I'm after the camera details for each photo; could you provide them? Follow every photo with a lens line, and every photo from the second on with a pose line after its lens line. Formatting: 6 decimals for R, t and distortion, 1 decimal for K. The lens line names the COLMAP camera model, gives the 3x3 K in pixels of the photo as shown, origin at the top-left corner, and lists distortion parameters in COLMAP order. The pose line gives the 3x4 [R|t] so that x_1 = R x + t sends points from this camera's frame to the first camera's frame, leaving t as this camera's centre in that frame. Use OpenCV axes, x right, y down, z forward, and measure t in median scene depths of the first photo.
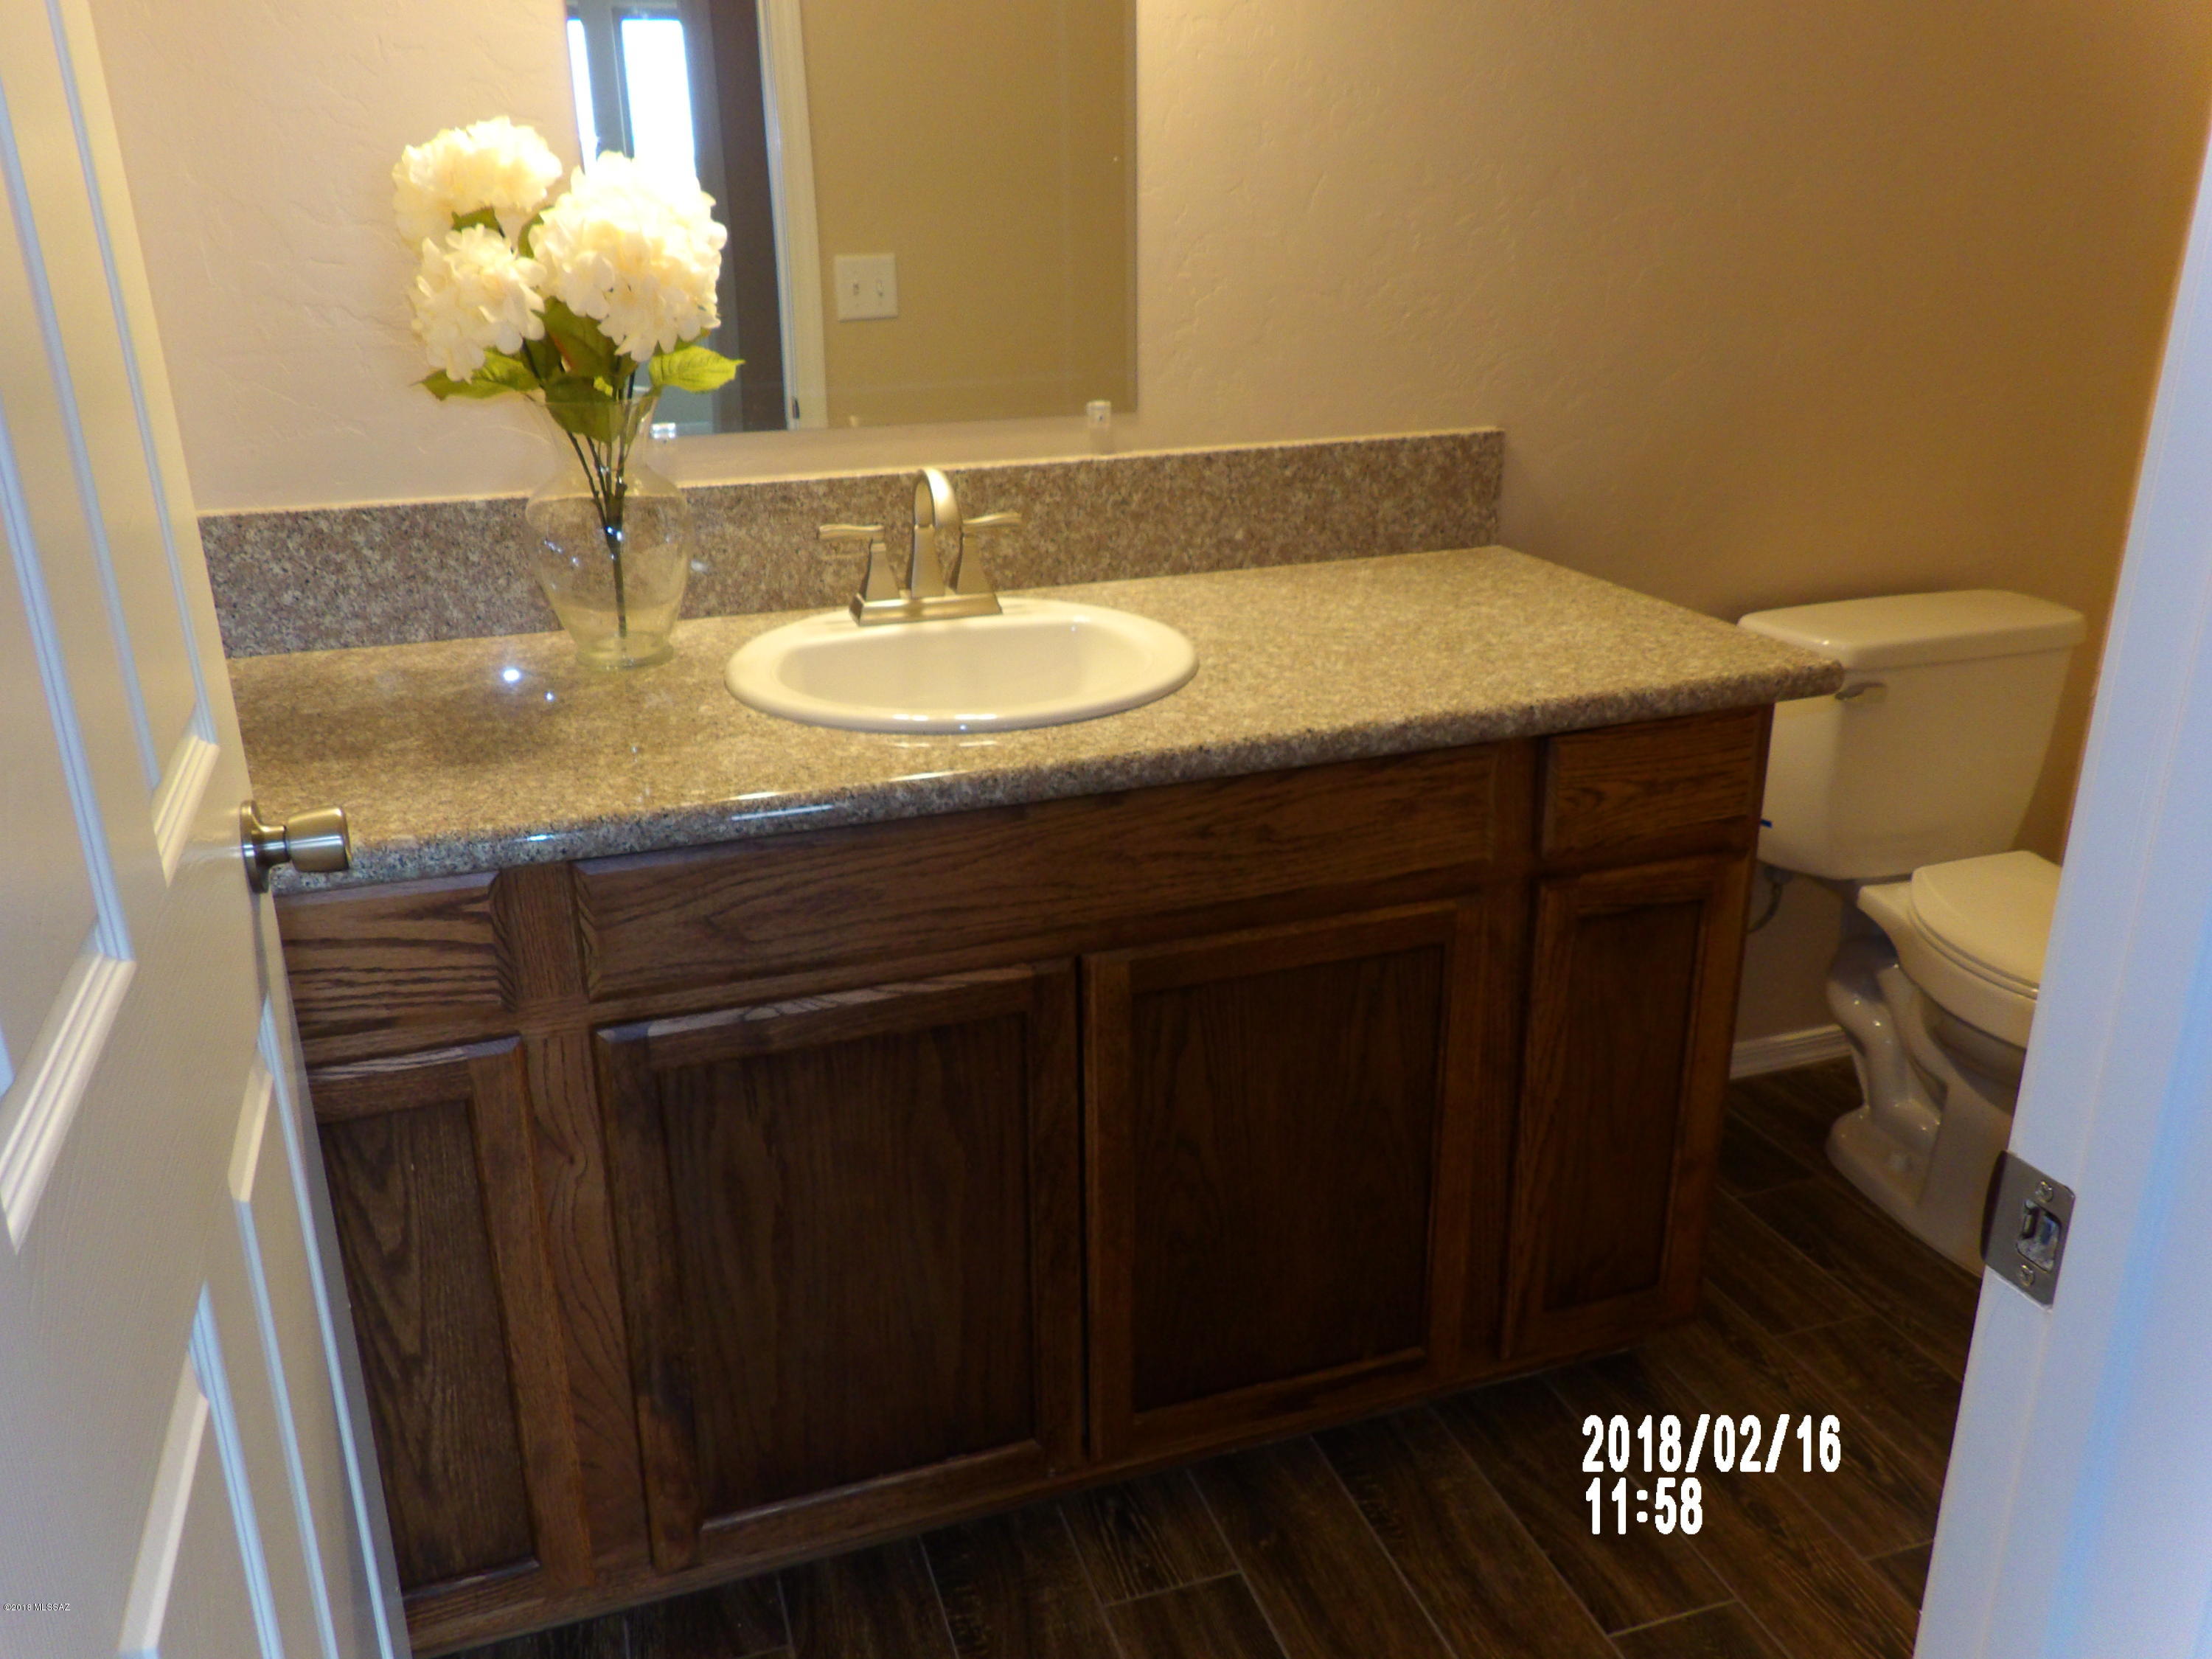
lens RADIAL K [[1724.8, 0, 1104.8], [0, 1724.8, 829.4], [0, 0, 1]] dist [0.008794, 0.036813]
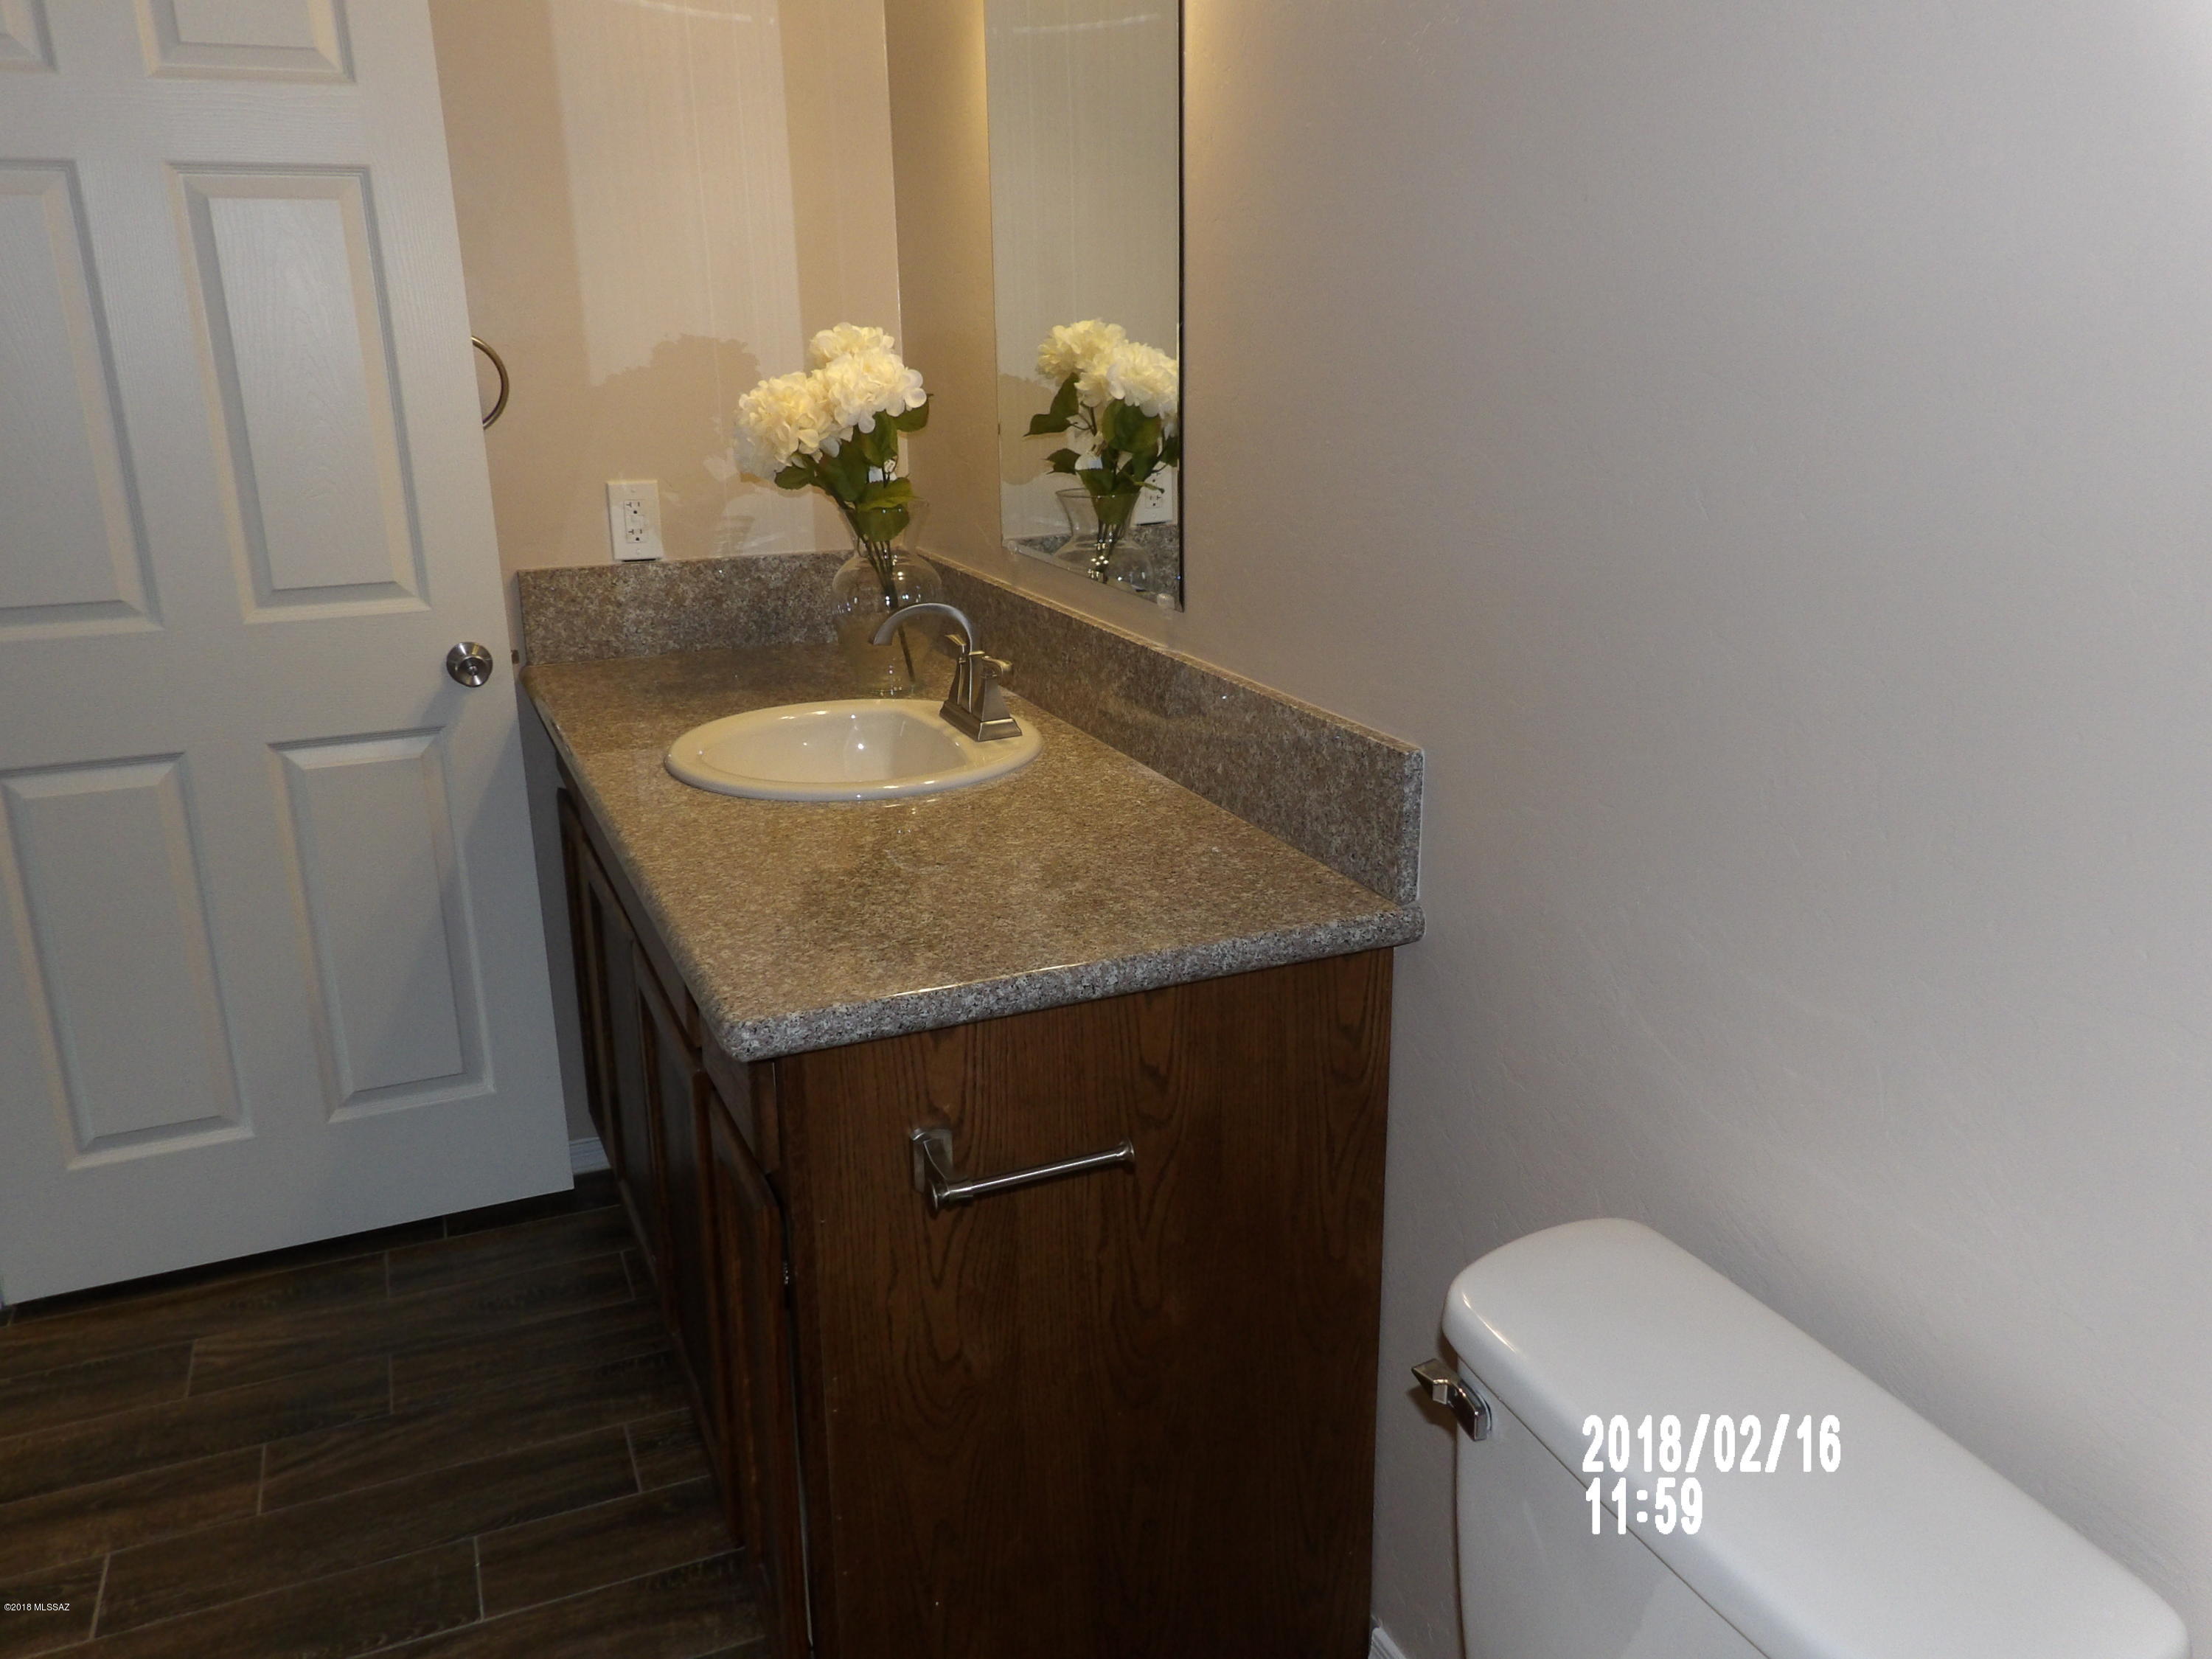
lens RADIAL K [[1724.8, 0, 1105.9], [0, 1724.8, 827.3], [0, 0, 1]] dist [0.008794, 0.036813]
pose [[0.074188, 0.306633, -0.948932, 0.910704], [-0.344292, 0.900922, 0.264202, -0.350588], [0.935927, 0.307109, 0.172409, 0.775596]]
